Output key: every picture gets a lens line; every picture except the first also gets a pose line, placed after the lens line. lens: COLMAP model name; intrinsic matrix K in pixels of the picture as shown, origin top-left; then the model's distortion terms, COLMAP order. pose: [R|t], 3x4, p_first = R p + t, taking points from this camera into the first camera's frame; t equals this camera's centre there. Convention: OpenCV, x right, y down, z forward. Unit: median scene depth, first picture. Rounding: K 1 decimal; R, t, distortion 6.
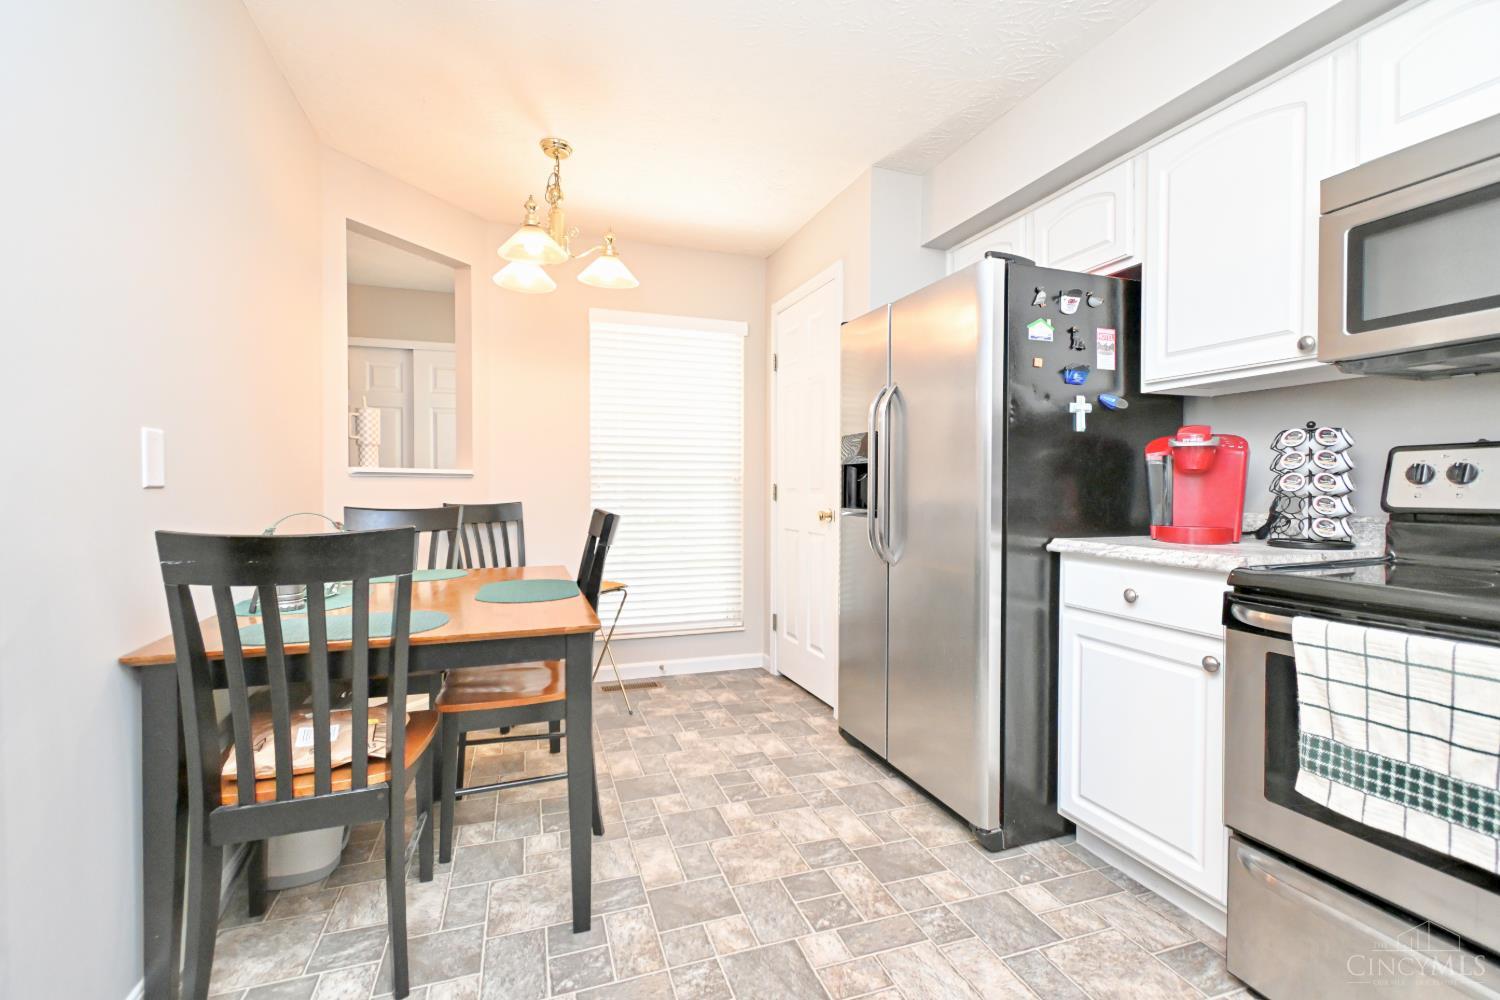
lens RADIAL K [[662.2, 0, 758.7], [0, 662.2, 505.6], [0, 0, 1]] dist [0.007804, -0.003036]
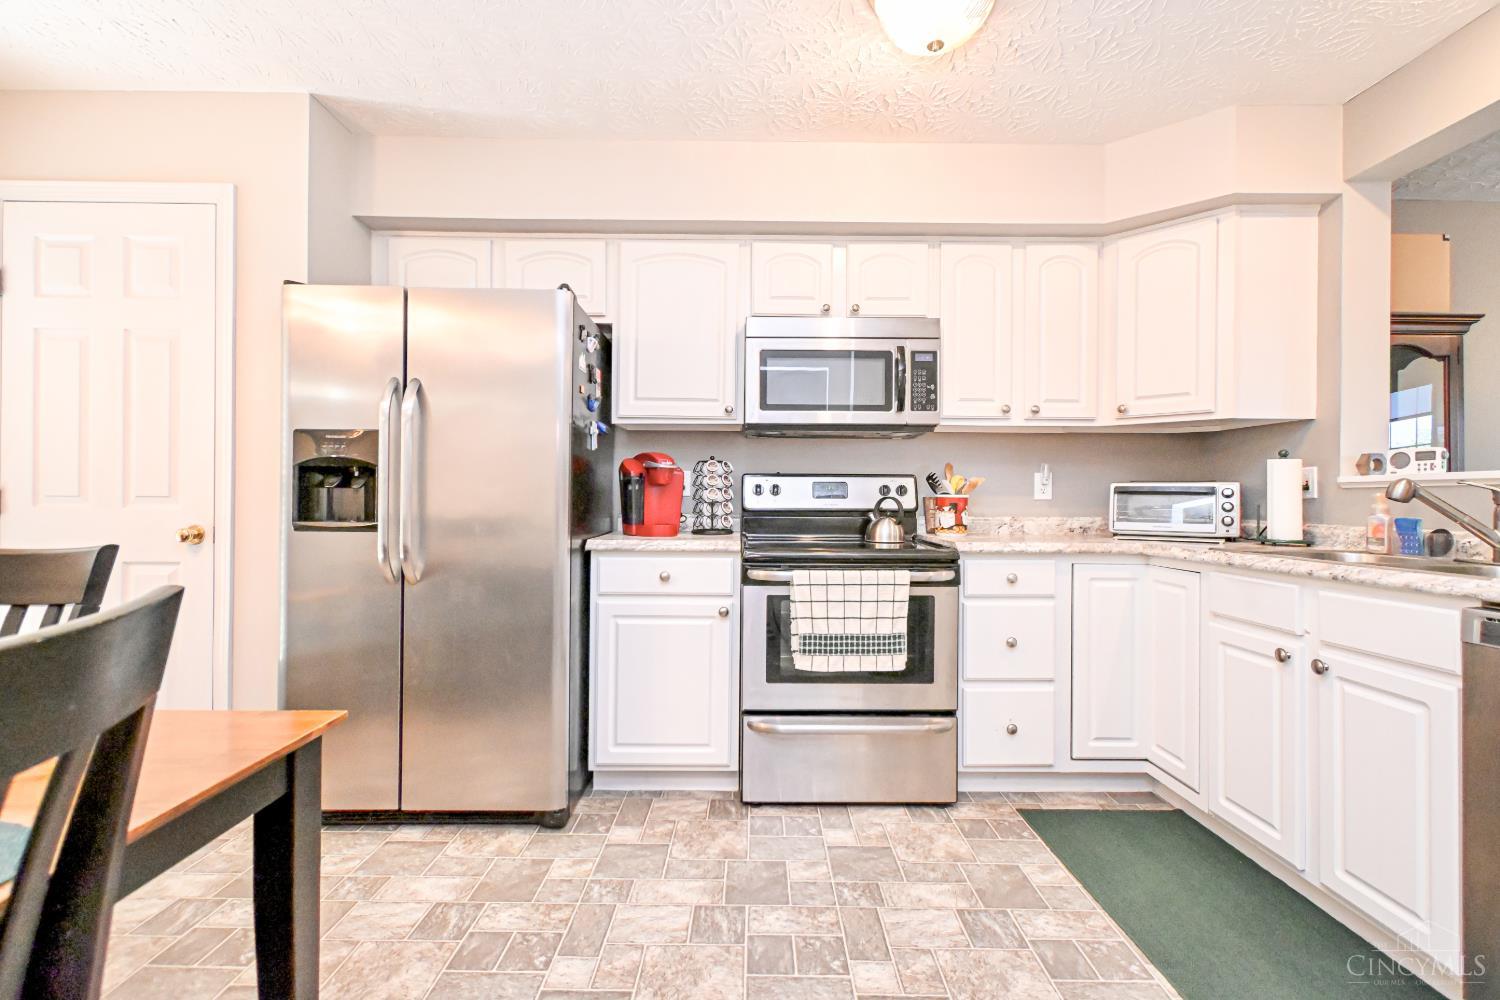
lens RADIAL K [[662.2, 0, 761.5], [0, 662.2, 493.6], [0, 0, 1]] dist [0.007804, -0.003036]
pose [[0.323564, 0.004155, 0.946197, -0.718485], [0.016029, 0.999823, -0.009872, -0.018338], [-0.946071, 0.018360, 0.323440, 0.401238]]
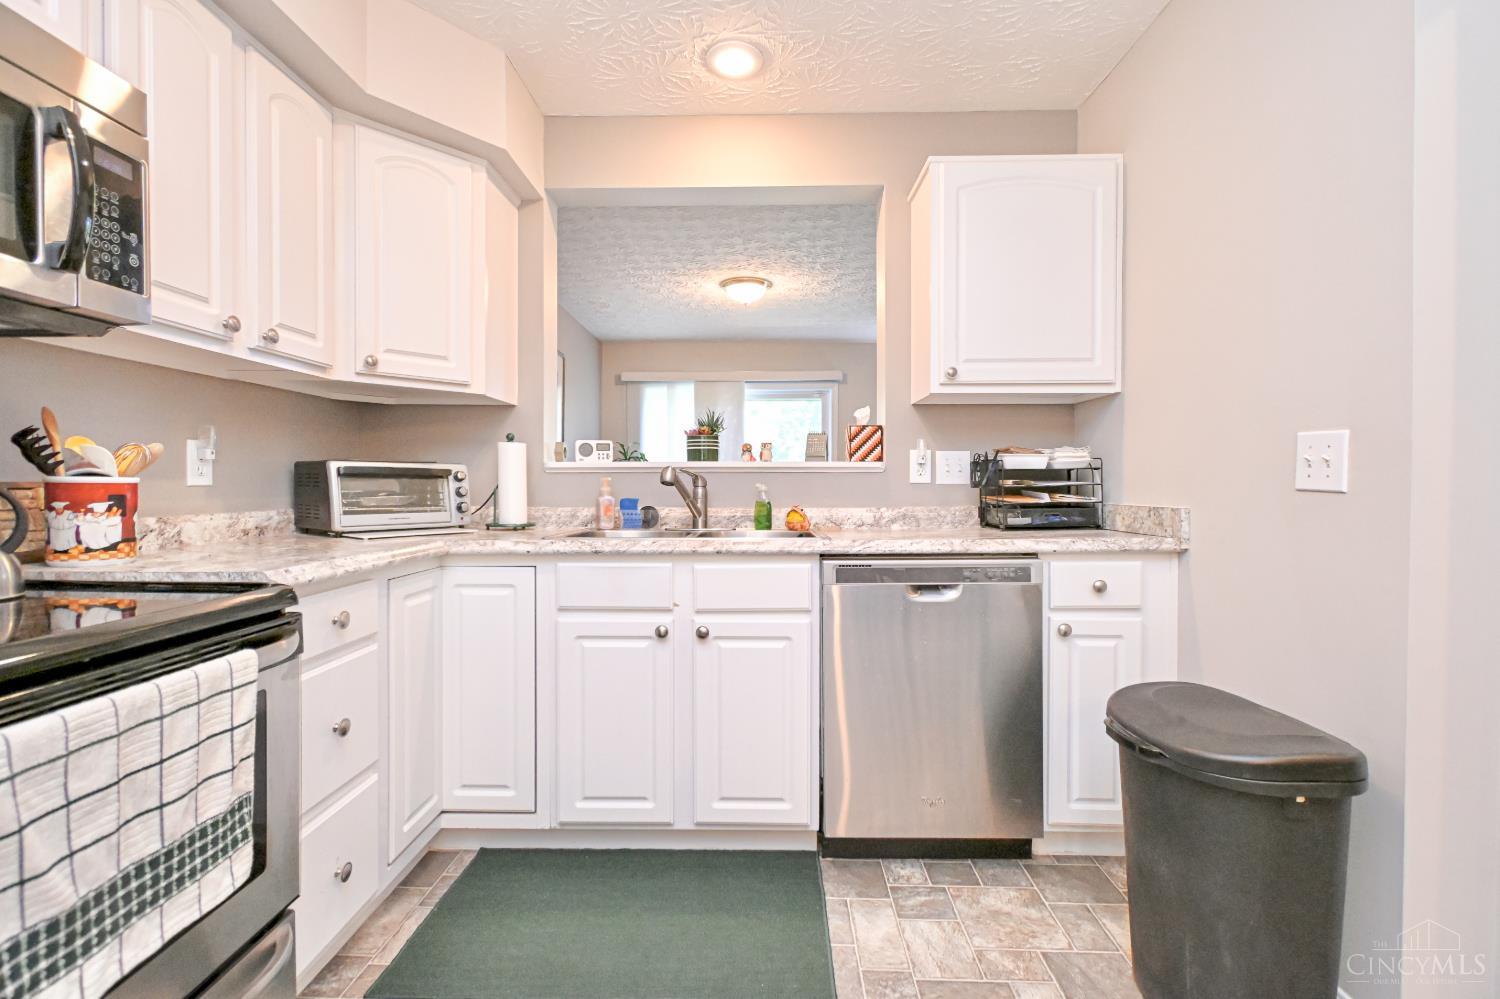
lens RADIAL K [[662.2, 0, 751.0], [0, 662.2, 491.2], [0, 0, 1]] dist [0.007804, -0.003036]
pose [[-0.926191, -0.007129, 0.376987, -0.007925], [0.005395, 0.999468, 0.032155, -0.028412], [-0.377016, 0.031816, -0.925660, 0.924908]]
